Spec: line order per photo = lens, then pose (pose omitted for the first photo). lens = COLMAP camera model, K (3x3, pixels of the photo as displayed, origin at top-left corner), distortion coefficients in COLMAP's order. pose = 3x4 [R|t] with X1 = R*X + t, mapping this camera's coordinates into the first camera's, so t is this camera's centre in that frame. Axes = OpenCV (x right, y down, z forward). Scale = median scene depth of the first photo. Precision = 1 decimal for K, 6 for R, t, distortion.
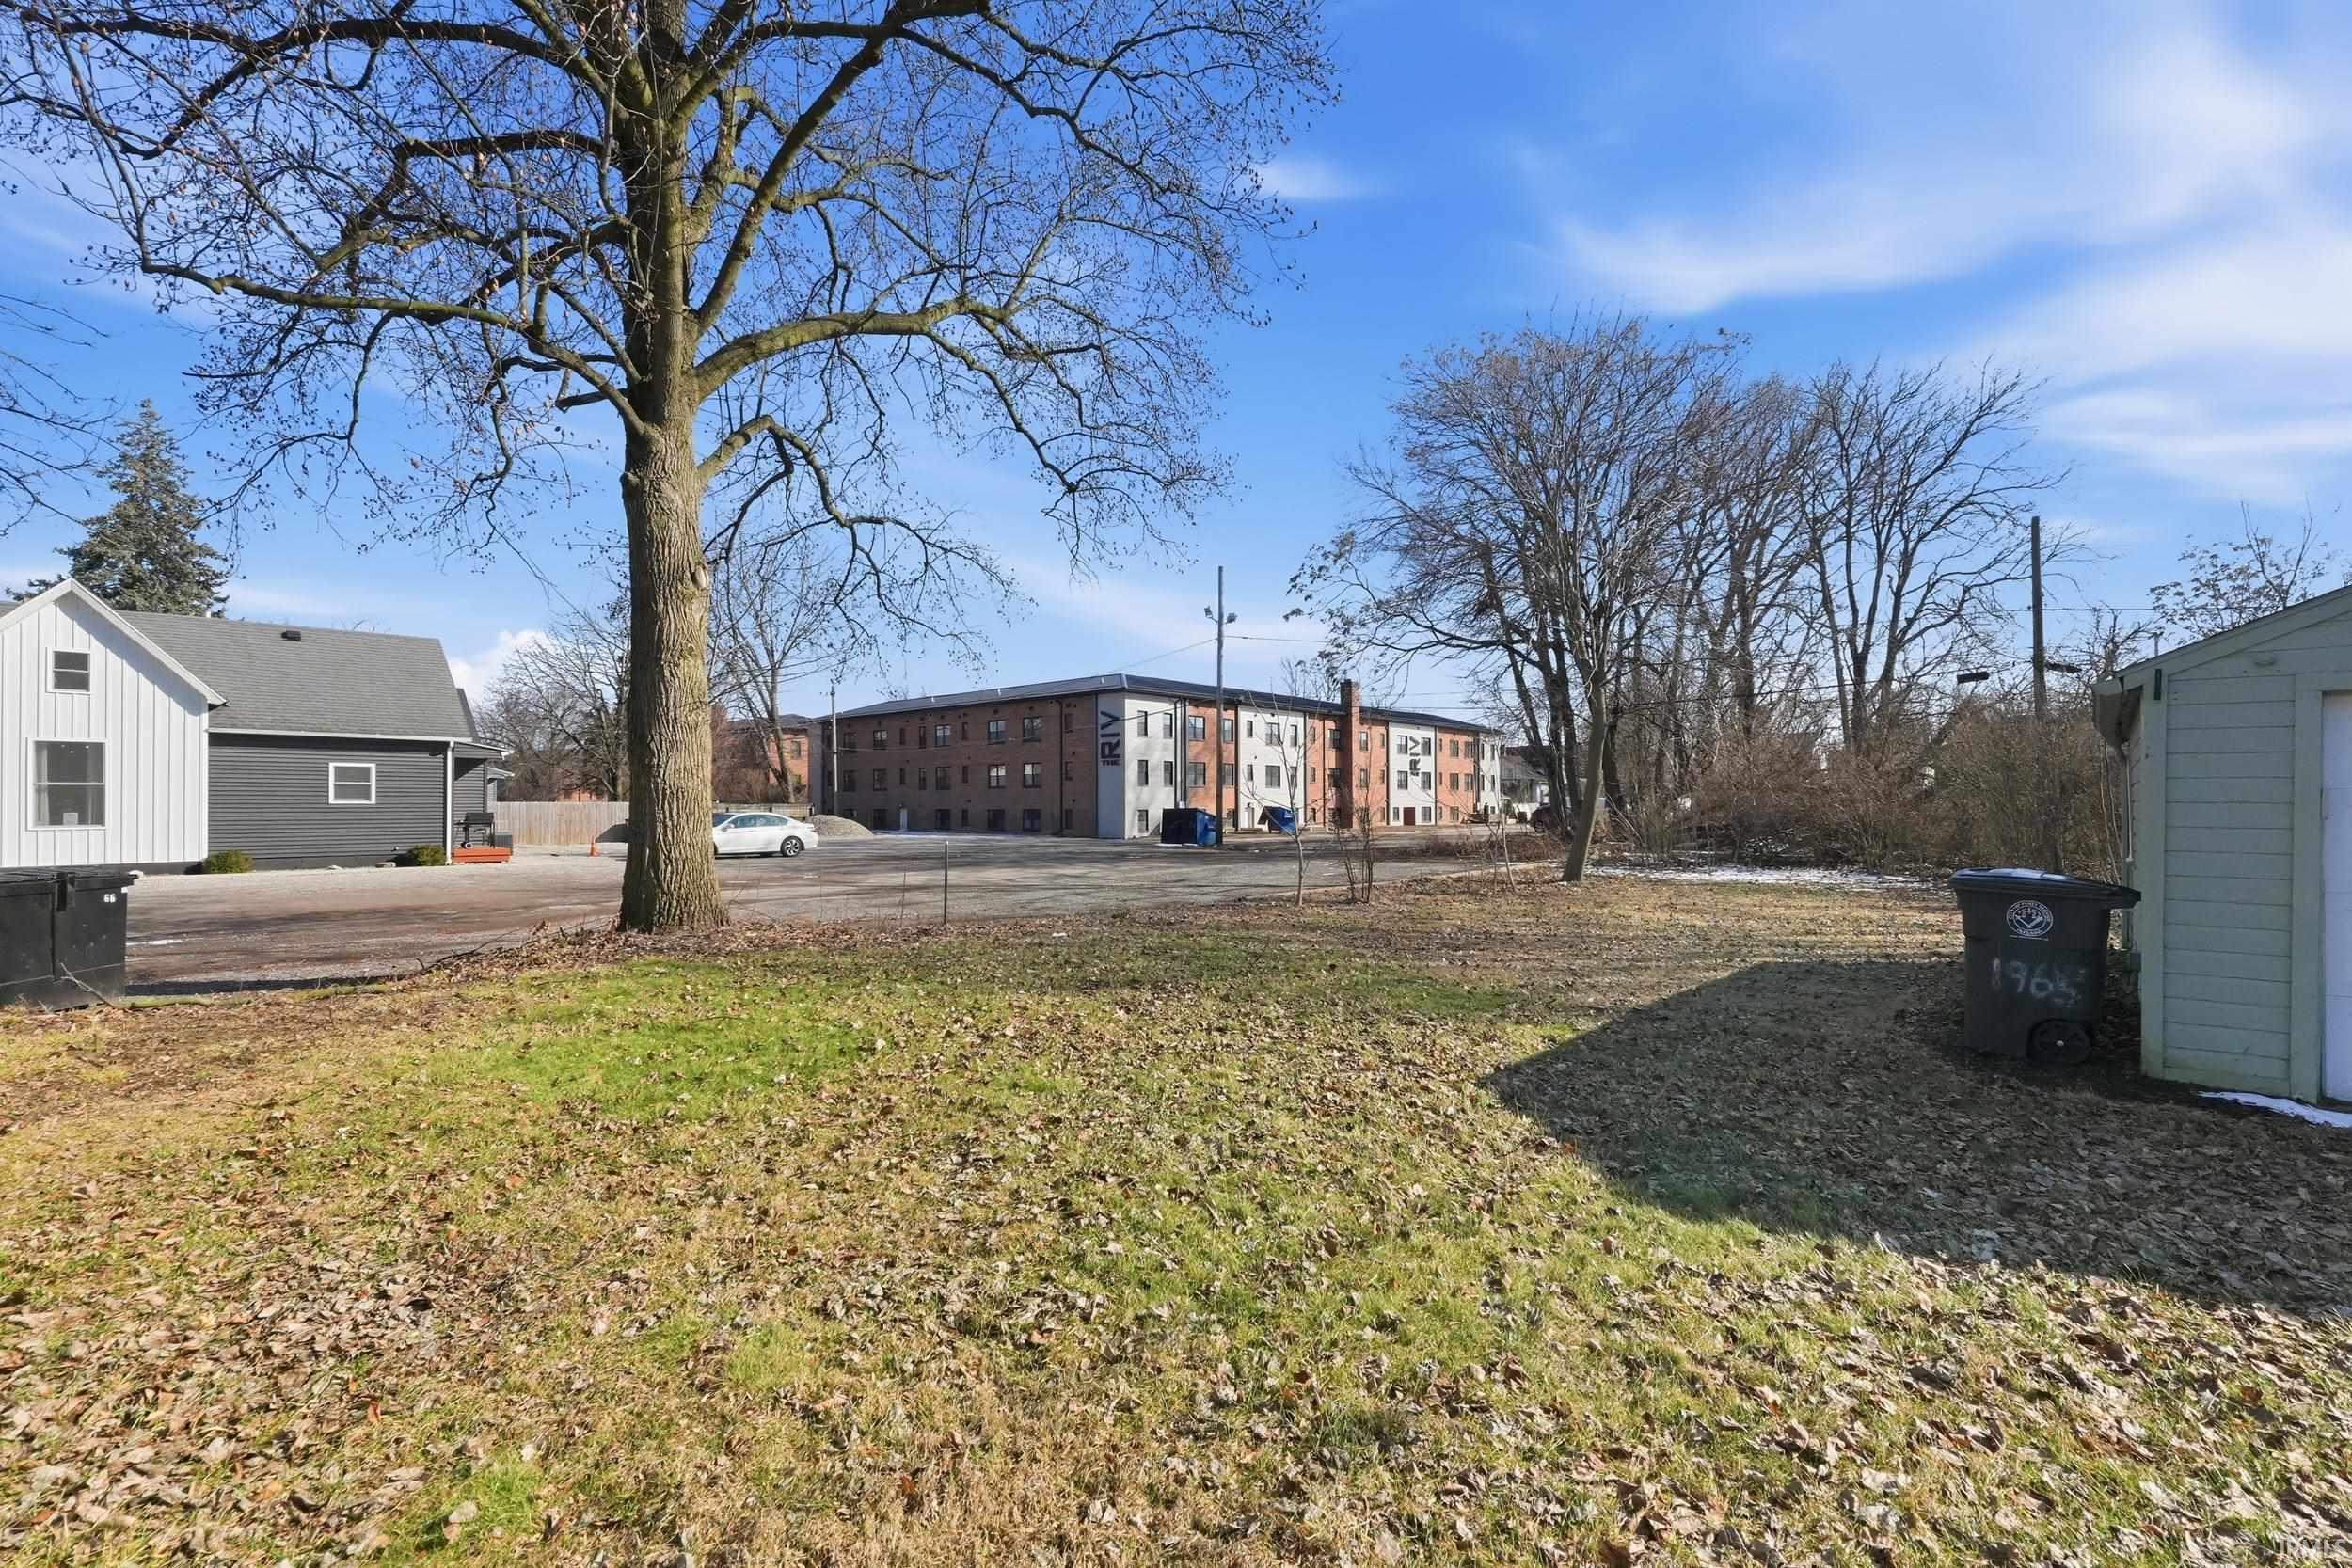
lens RADIAL K [[1024.0, 0, 1172.3], [0, 1024.0, 767.4], [0, 0, 1]] dist [0.002539, 0.000388]
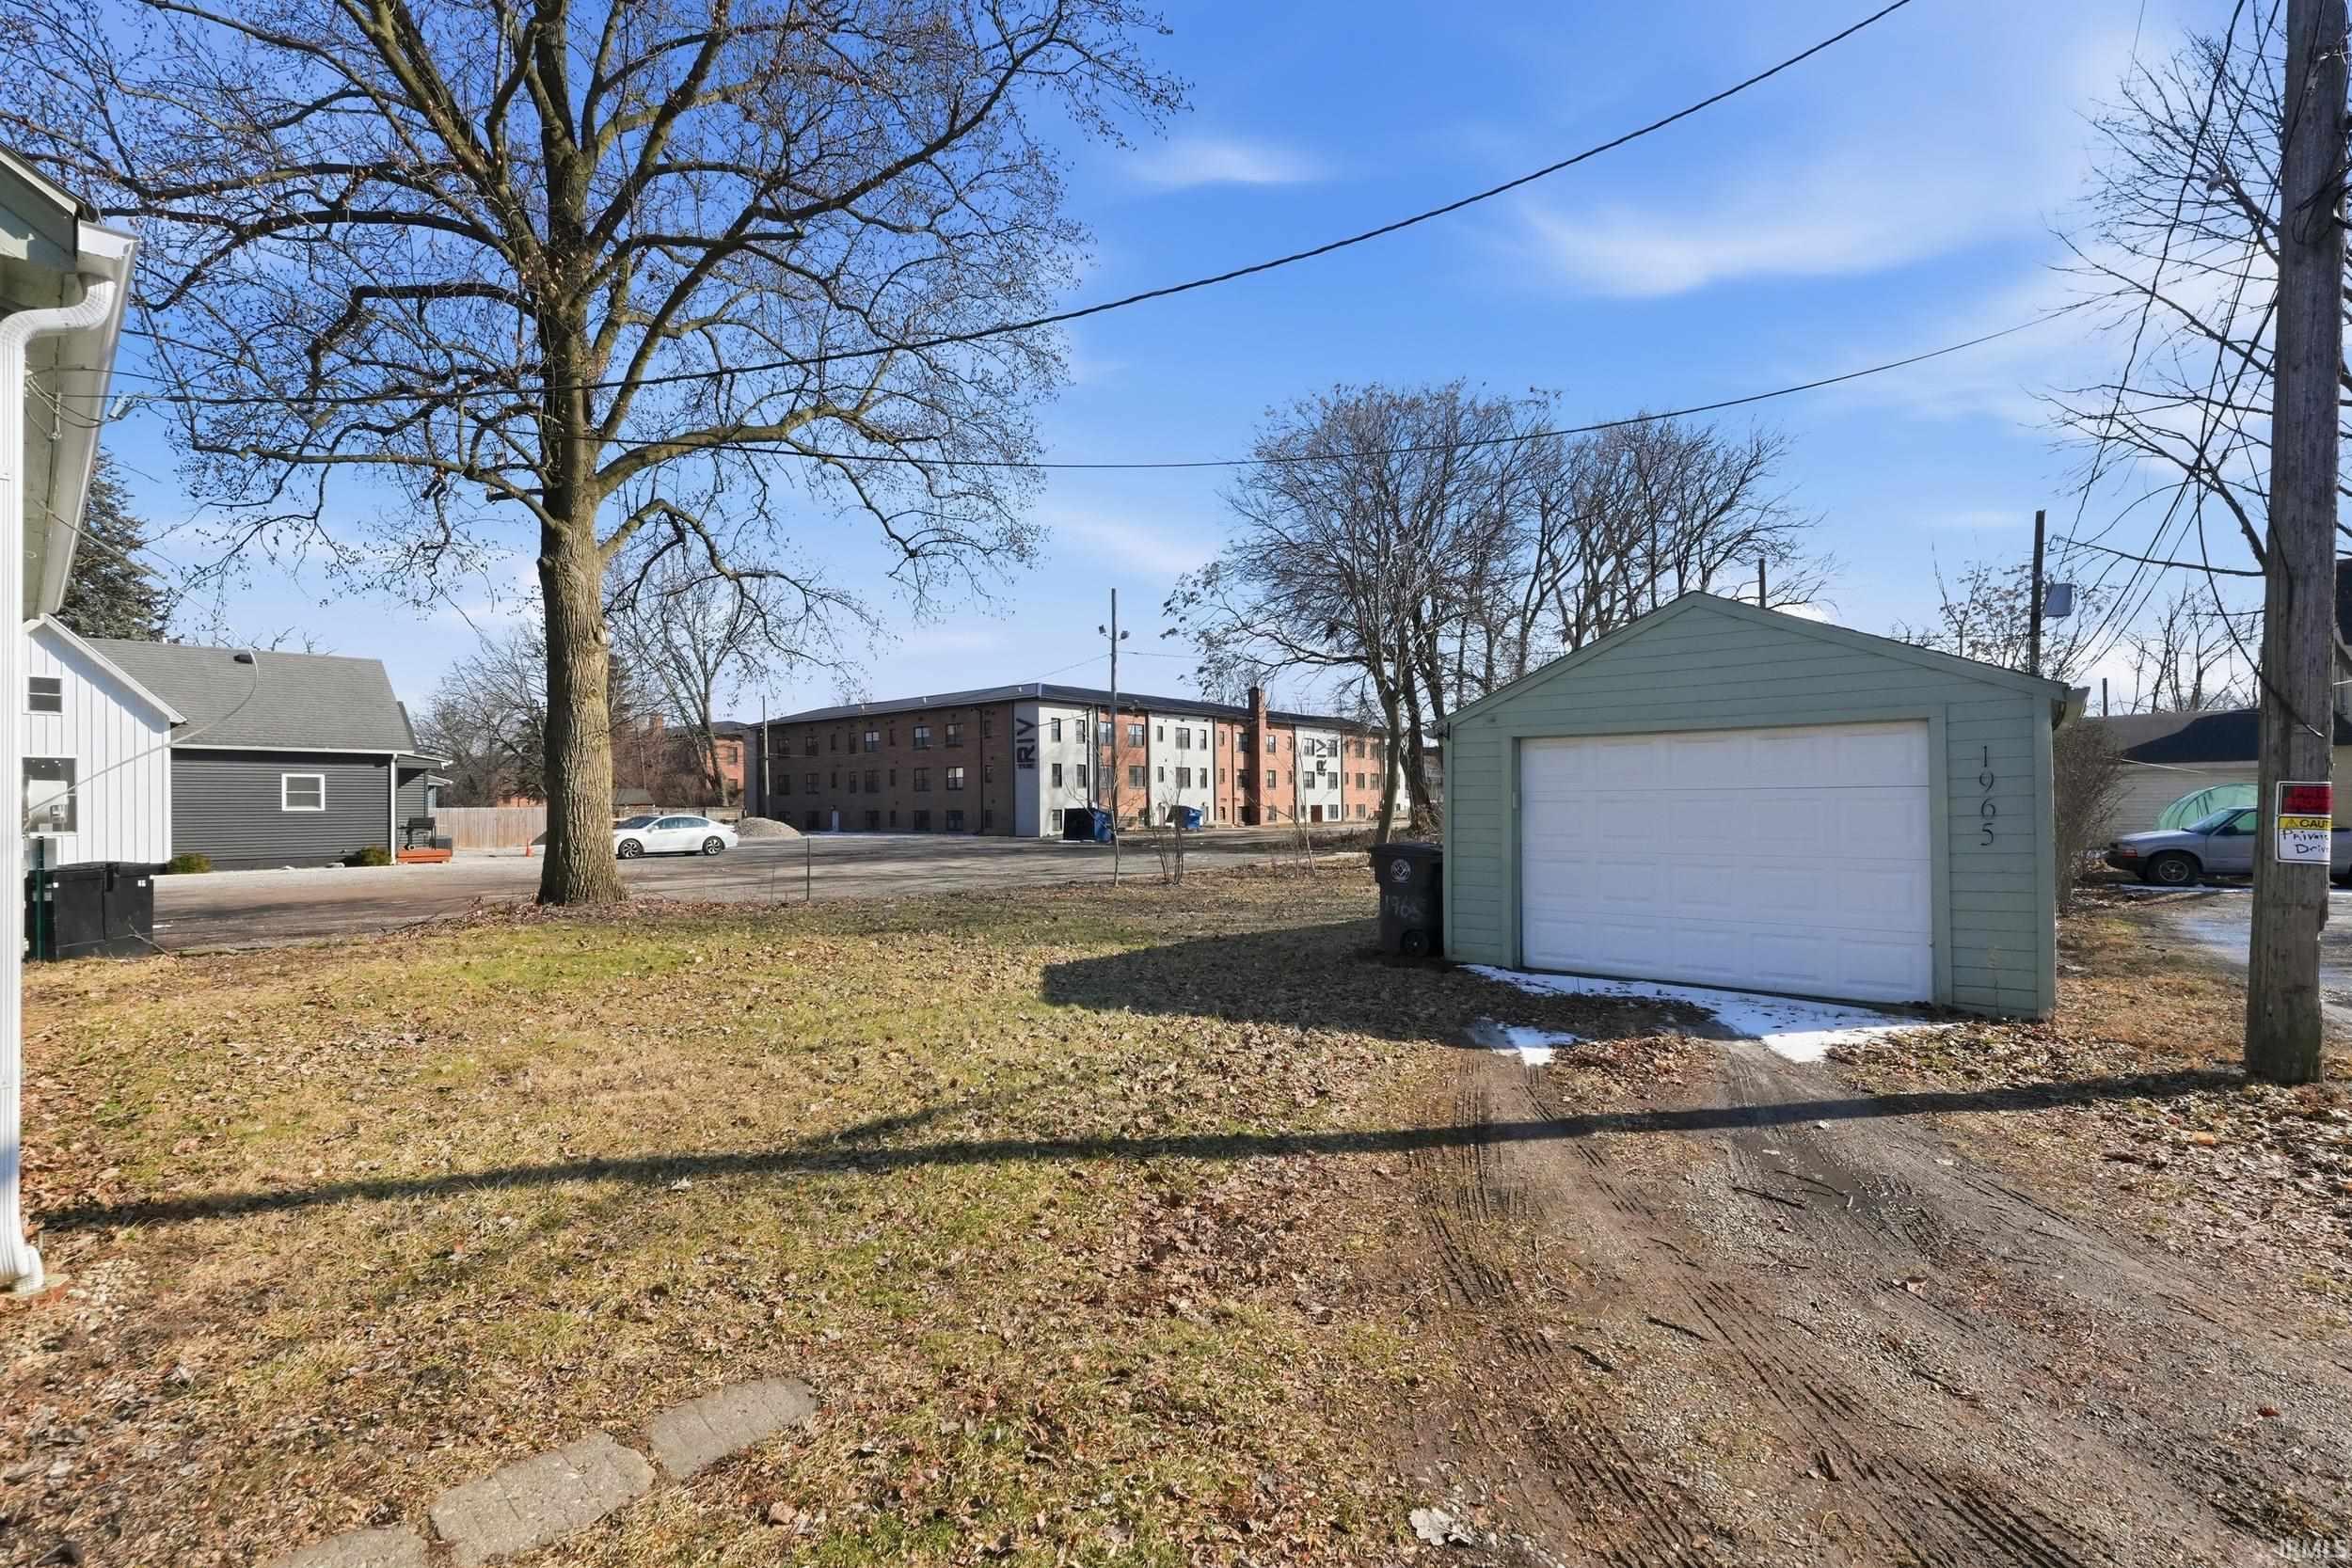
lens RADIAL K [[1000.8, 0, 1169.0], [0, 1000.8, 771.3], [0, 0, 1]] dist [0.001912, 0.000330]
pose [[0.998682, -0.007039, 0.050838, 0.047678], [0.006864, 0.999970, 0.003626, -0.002710], [-0.050862, -0.003273, 0.998700, -0.076217]]
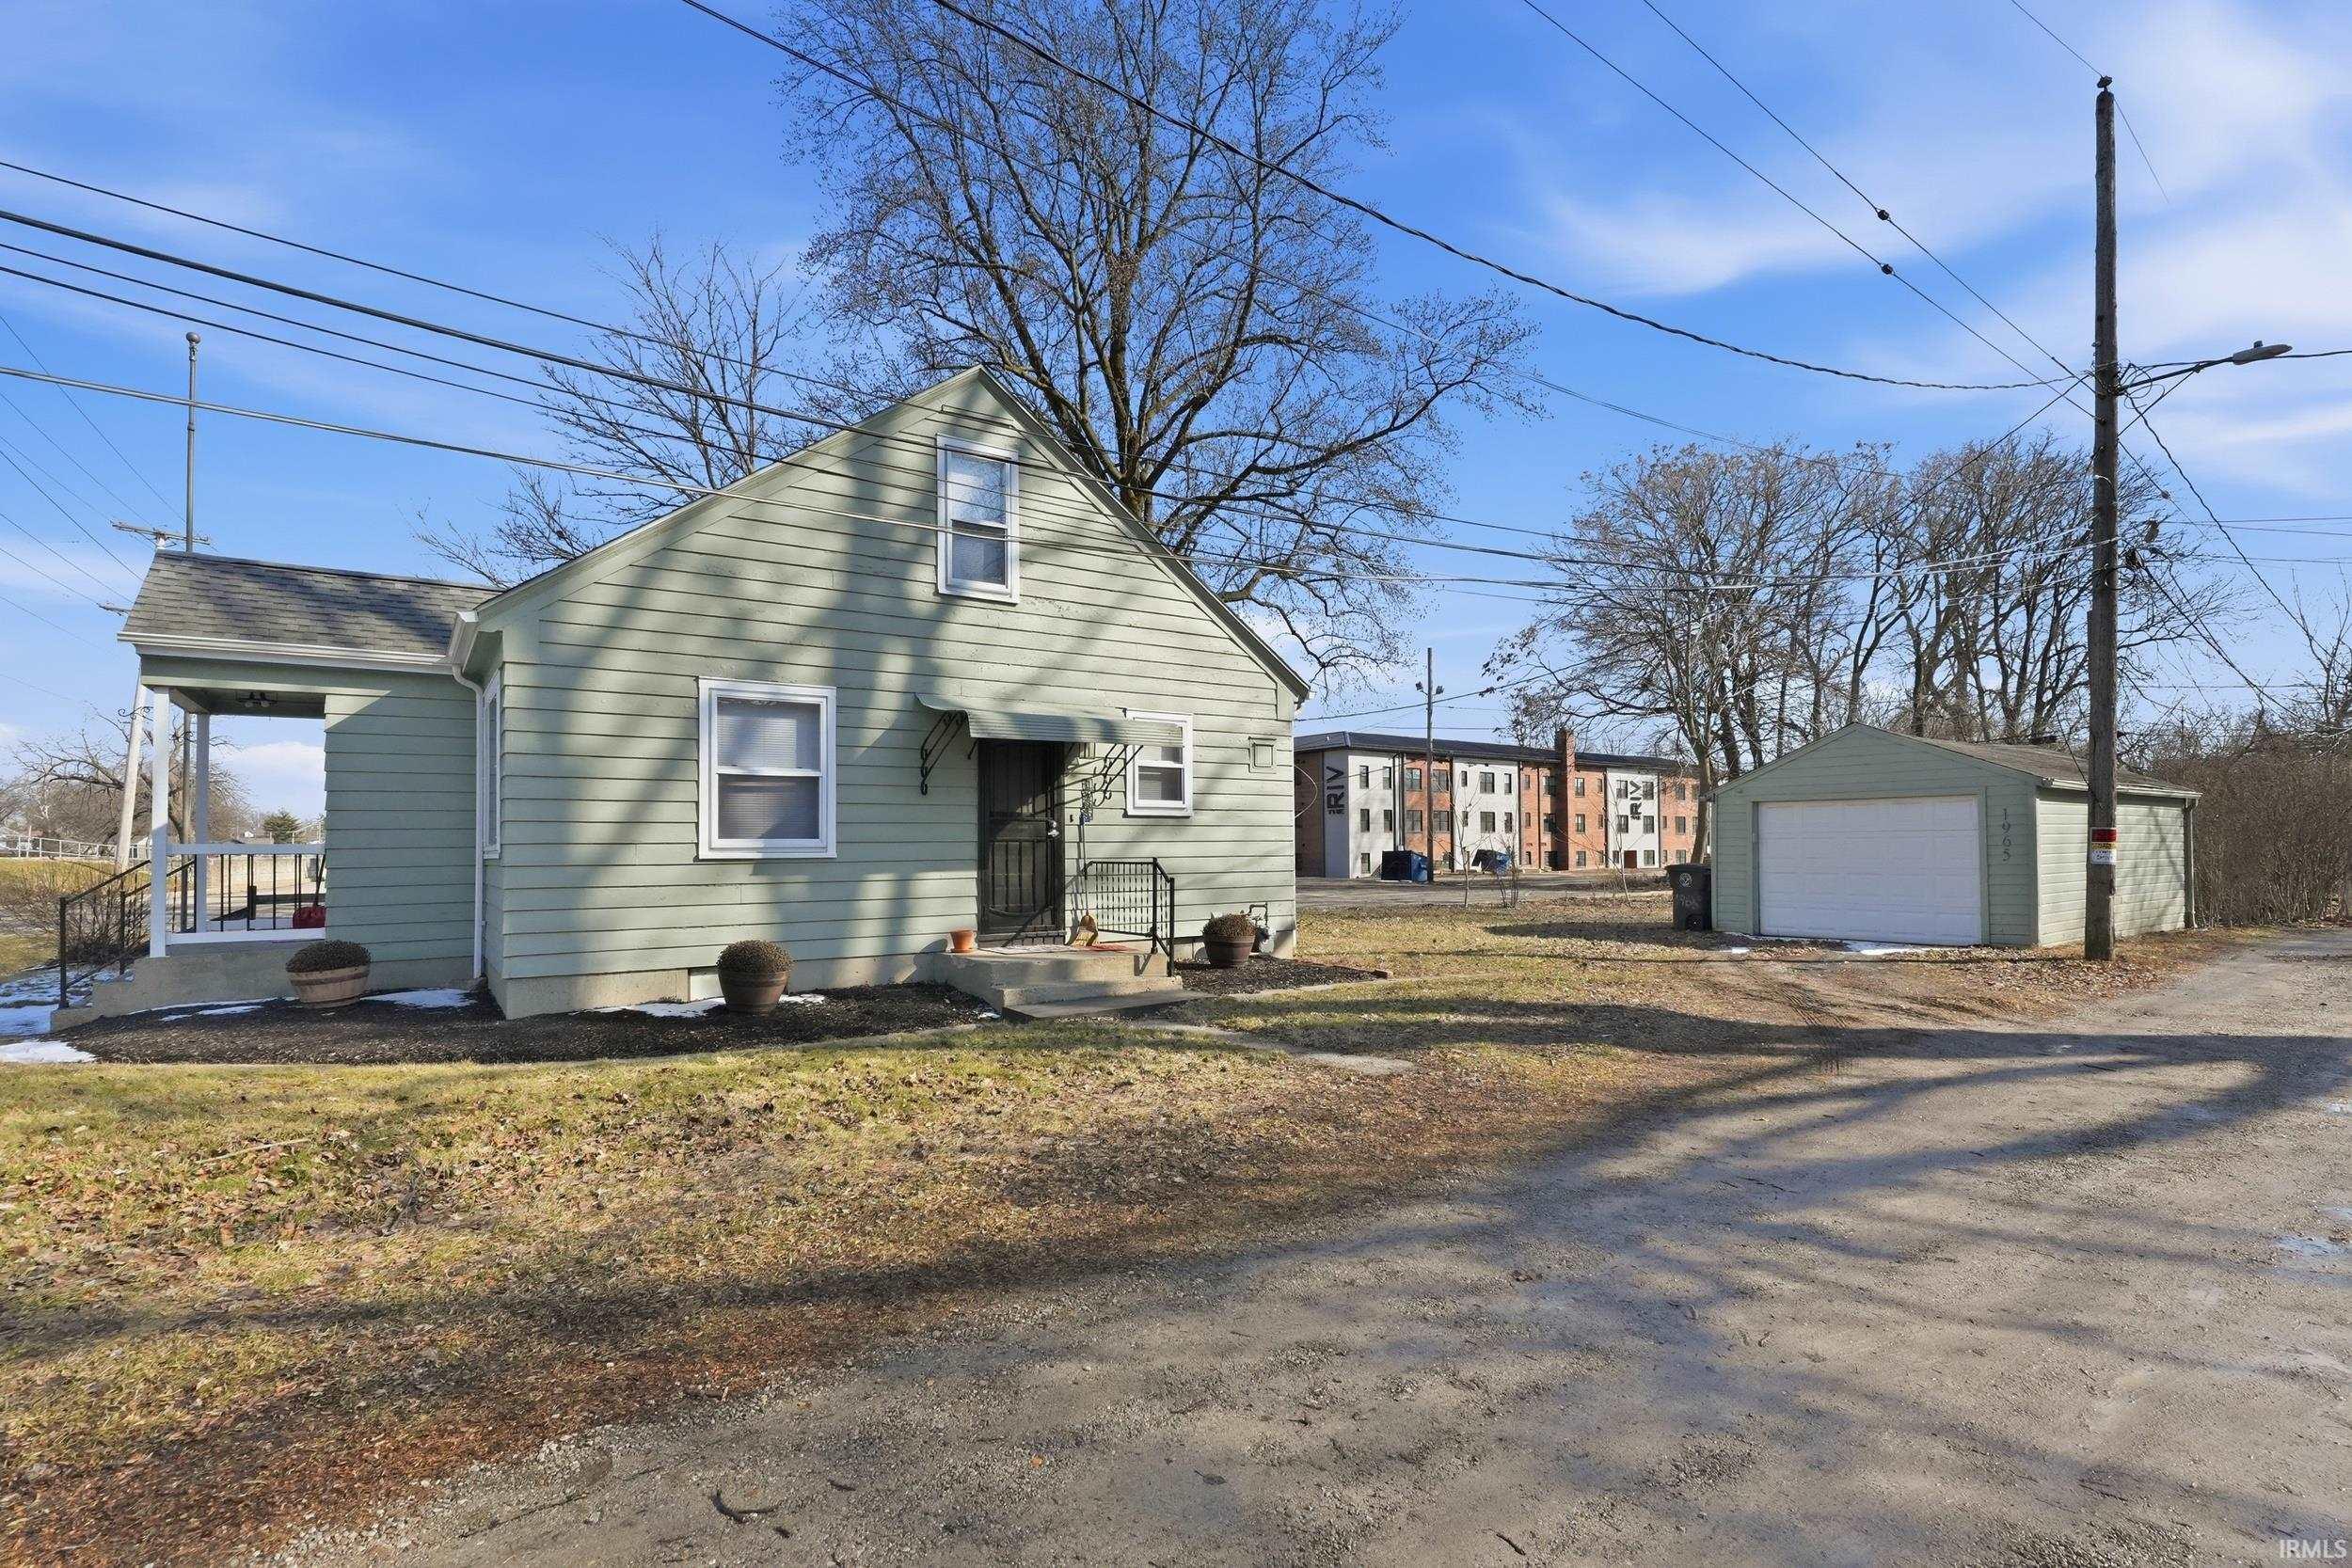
lens RADIAL K [[1077.8, 0, 1179.9], [0, 1077.8, 813.1], [0, 0, 1]] dist [-0.000397, -0.000328]
pose [[0.980490, -0.011896, -0.196209, 0.006060], [0.012072, 0.999927, -0.000297, -0.006413], [0.196198, -0.002078, 0.980562, -0.272082]]
